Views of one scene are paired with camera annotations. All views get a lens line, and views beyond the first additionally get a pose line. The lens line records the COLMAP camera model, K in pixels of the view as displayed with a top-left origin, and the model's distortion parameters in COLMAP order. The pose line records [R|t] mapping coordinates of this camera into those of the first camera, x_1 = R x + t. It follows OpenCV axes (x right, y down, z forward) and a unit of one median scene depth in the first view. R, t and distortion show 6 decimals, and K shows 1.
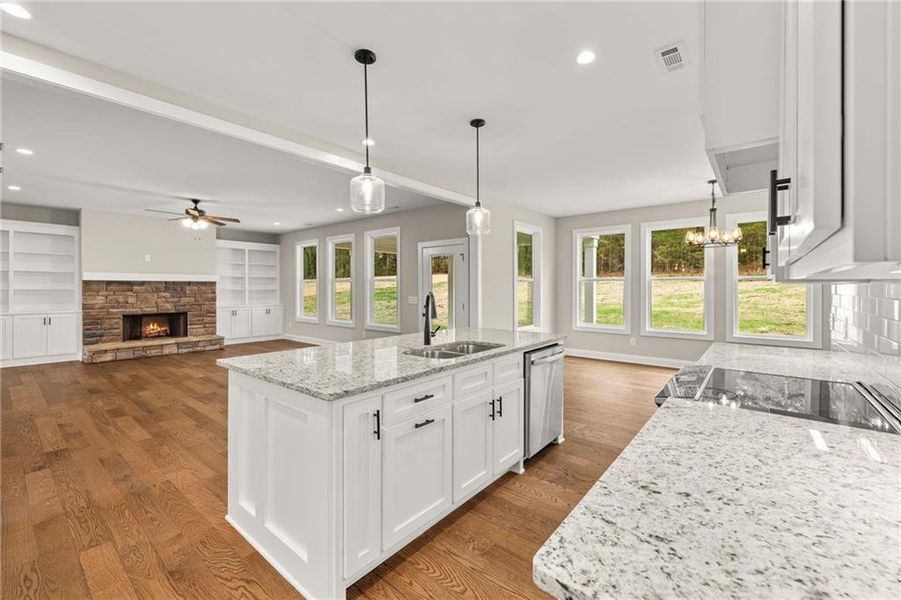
lens RADIAL K [[377.7, 0, 450.3], [0, 377.7, 289.0], [0, 0, 1]] dist [-0.001866, 0.000118]
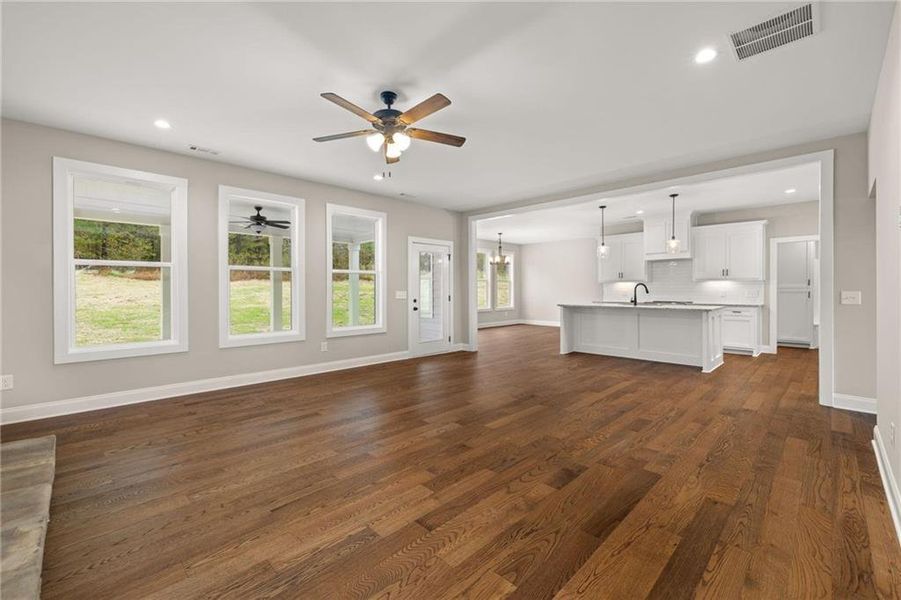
lens RADIAL K [[377.7, 0, 454.3], [0, 377.7, 290.3], [0, 0, 1]] dist [-0.001866, 0.000118]
pose [[0.095055, -0.004439, 0.995462, -0.966985], [0.004086, 0.999983, 0.004069, 0.013089], [-0.995464, 0.003681, 0.095072, 0.729400]]
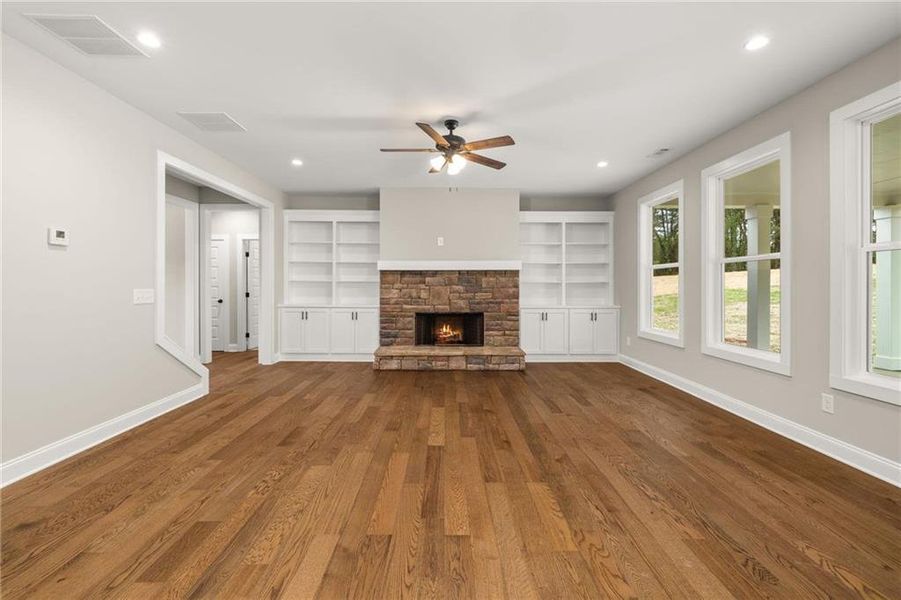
lens RADIAL K [[377.7, 0, 448.5], [0, 377.7, 288.6], [0, 0, 1]] dist [-0.001866, 0.000118]
pose [[0.635314, 0.005529, -0.772234, -0.192246], [-0.002641, 0.999984, 0.004987, 0.012365], [0.772250, -0.001129, 0.635318, 0.527986]]
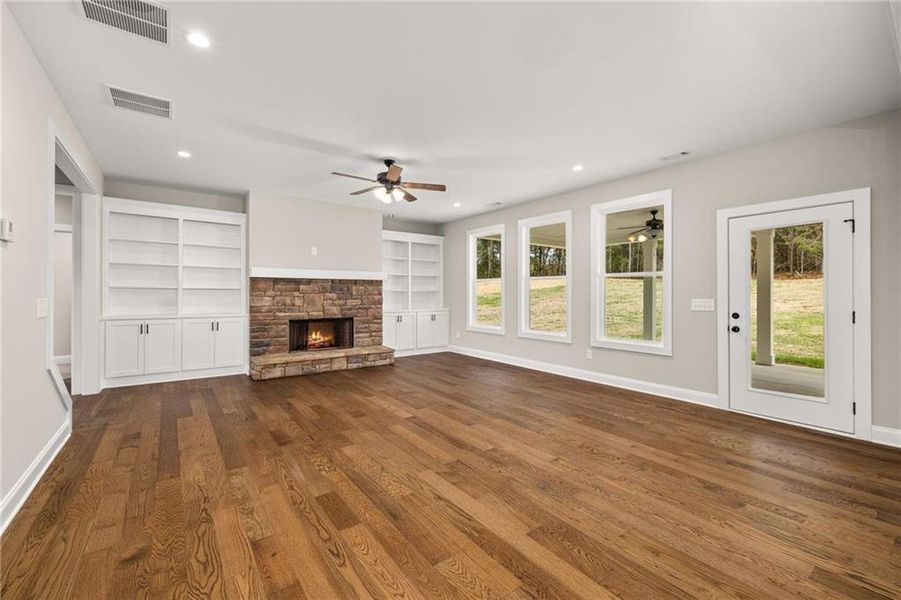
lens RADIAL K [[377.7, 0, 447.5], [0, 377.7, 292.8], [0, 0, 1]] dist [-0.001866, 0.000118]
pose [[0.969854, 0.001465, -0.243683, -0.329970], [-0.002566, 0.999988, -0.004200, 0.012065], [0.243674, 0.004699, 0.969846, 0.283492]]
